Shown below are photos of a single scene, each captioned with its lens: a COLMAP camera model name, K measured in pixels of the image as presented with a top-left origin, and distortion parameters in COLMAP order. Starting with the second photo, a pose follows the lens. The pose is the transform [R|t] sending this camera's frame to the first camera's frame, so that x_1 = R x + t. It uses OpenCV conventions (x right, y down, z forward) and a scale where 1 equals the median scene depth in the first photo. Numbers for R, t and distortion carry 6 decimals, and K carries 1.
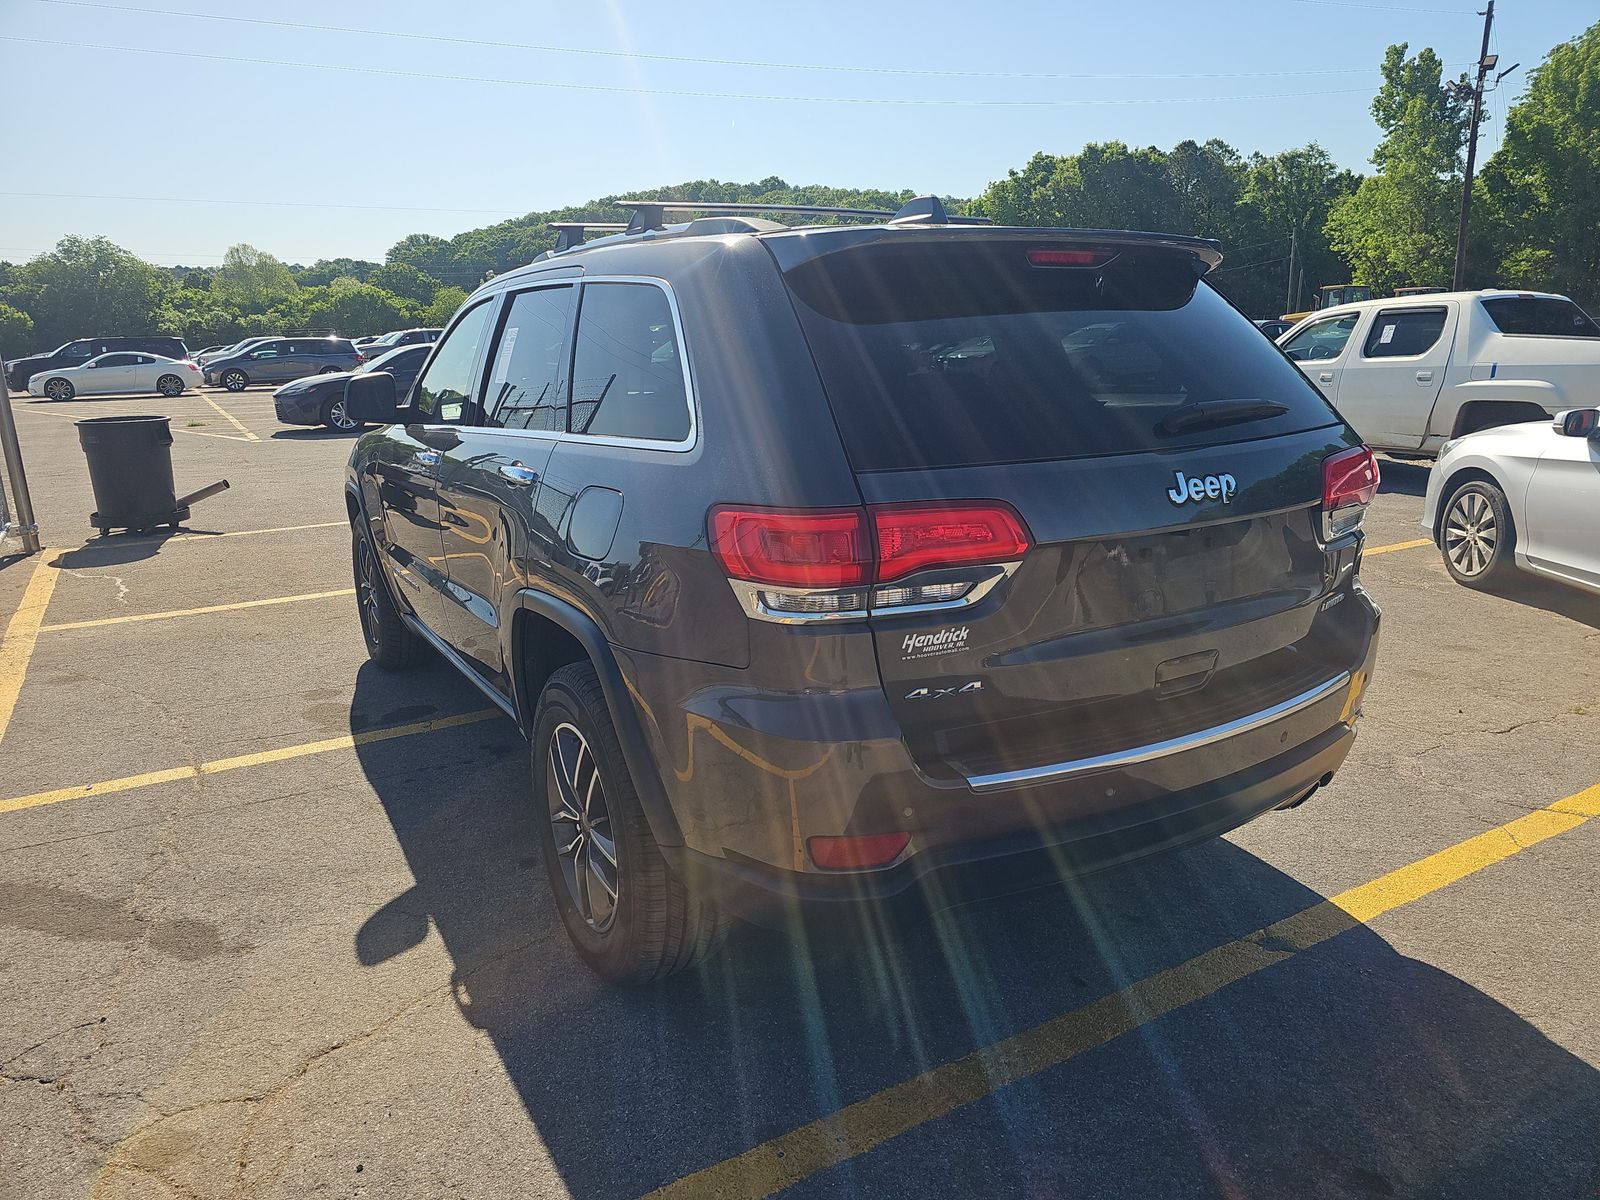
lens RADIAL K [[1077.4, 0, 813.3], [0, 1077.4, 582.9], [0, 0, 1]] dist [0.034744, -0.036030]
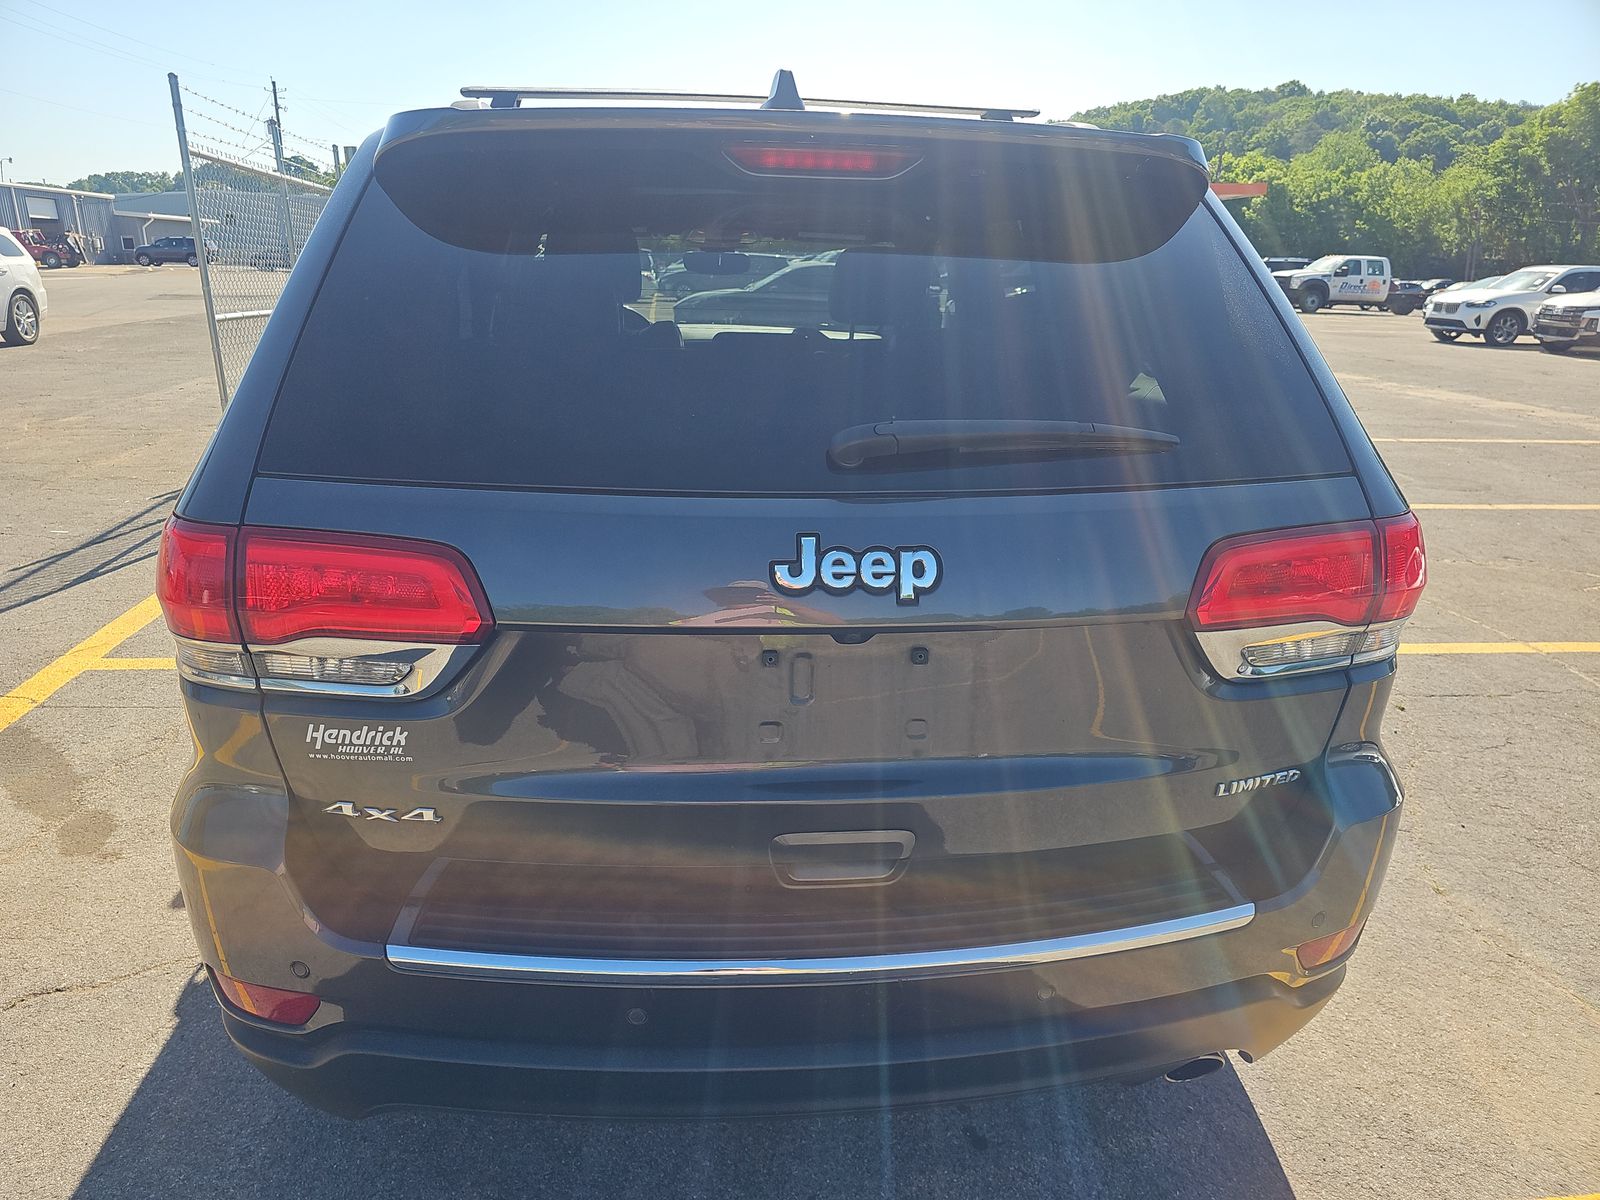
lens RADIAL K [[1077.4, 0, 791.0], [0, 1077.4, 613.0], [0, 0, 1]] dist [0.034744, -0.036030]
pose [[0.904771, 0.169248, -0.390825, 0.501059], [-0.132525, 0.983972, 0.119313, -0.115621], [0.404755, -0.056157, 0.912699, 0.407677]]
